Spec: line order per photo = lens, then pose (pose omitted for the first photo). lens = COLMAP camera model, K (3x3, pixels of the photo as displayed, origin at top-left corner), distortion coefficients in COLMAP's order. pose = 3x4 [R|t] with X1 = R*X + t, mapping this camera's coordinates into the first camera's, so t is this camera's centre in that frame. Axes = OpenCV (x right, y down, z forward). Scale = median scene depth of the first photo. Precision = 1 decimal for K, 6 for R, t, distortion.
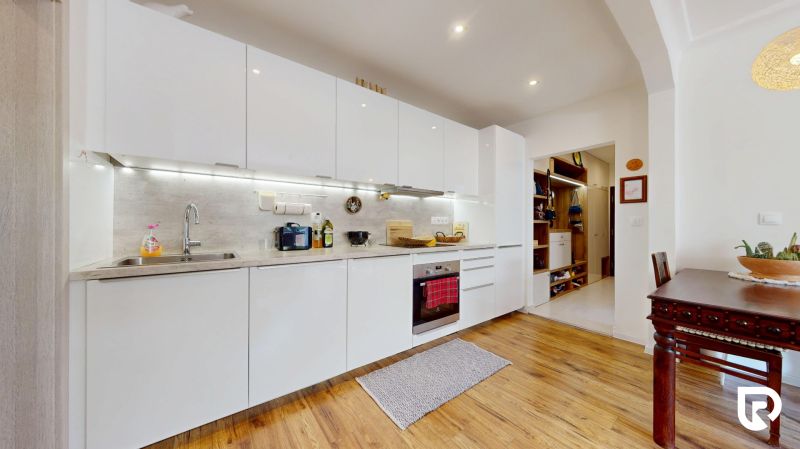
lens RADIAL K [[252.7, 0, 400.1], [0, 252.7, 225.6], [0, 0, 1]] dist [0.000028, 0.000080]
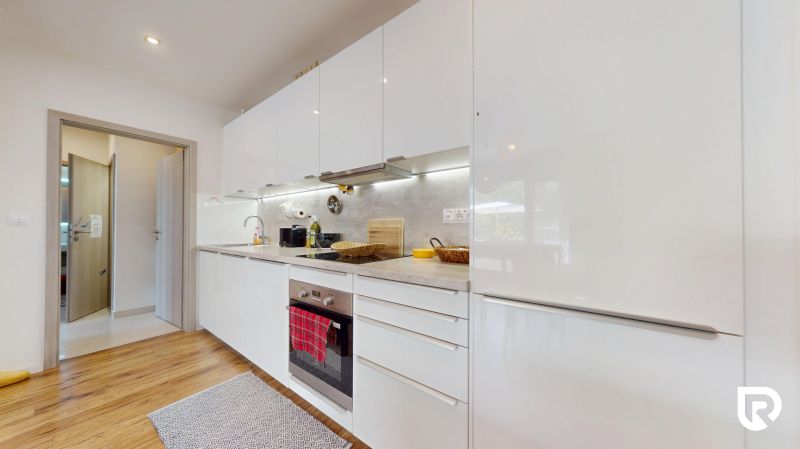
lens RADIAL K [[252.7, 0, 400.1], [0, 252.7, 225.6], [0, 0, 1]] dist [0.000028, 0.000080]
pose [[0.279803, -0.012917, -0.959971, 0.672215], [0.000144, 0.999910, -0.013412, 0.006769], [0.960057, 0.003614, 0.279780, 0.852409]]
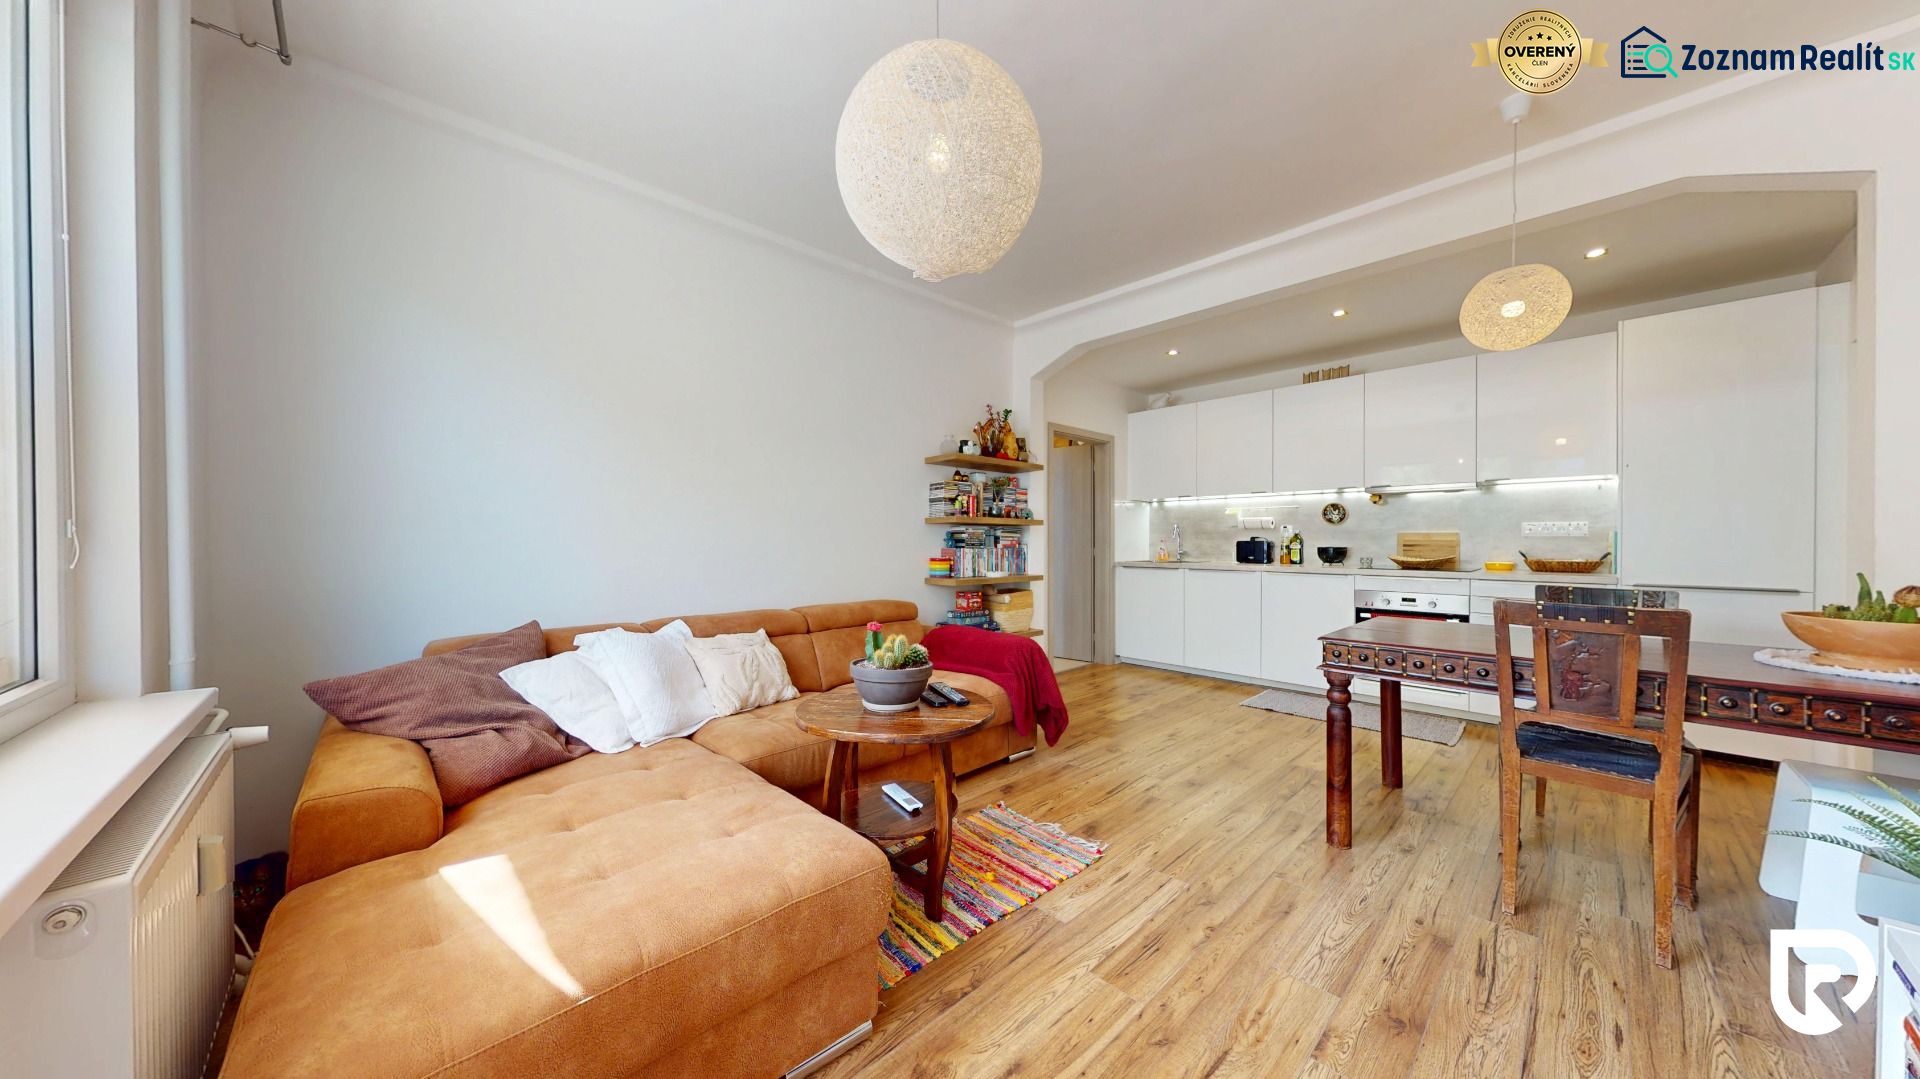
lens RADIAL K [[606.5, 0, 960.4], [0, 606.5, 542.1], [0, 0, 1]] dist [0.000028, 0.000080]
pose [[0.115783, 0.002342, -0.993272, 1.386811], [0.002076, 0.999994, 0.002600, 0.000319], [0.993272, -0.002363, 0.115777, -0.347483]]
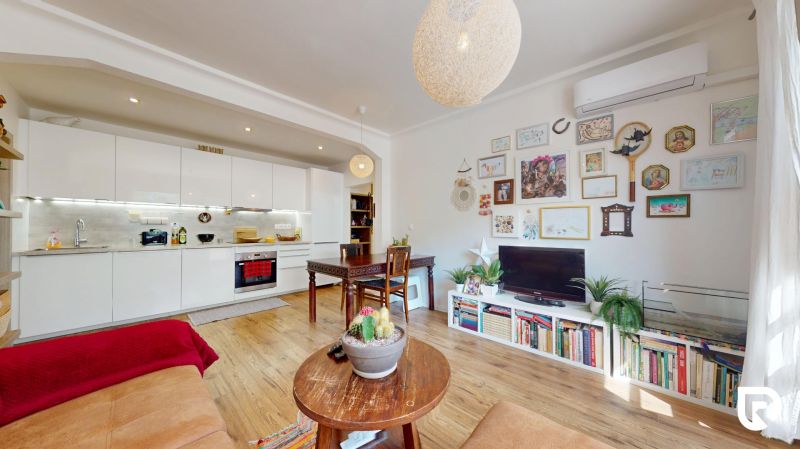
lens RADIAL K [[252.7, 0, 400.1], [0, 252.7, 225.6], [0, 0, 1]] dist [0.000028, 0.000080]
pose [[0.985299, 0.000925, 0.170839, 0.678411], [0.000564, 0.999962, -0.008664, -0.014325], [-0.170840, 0.008633, 0.985261, -0.711123]]
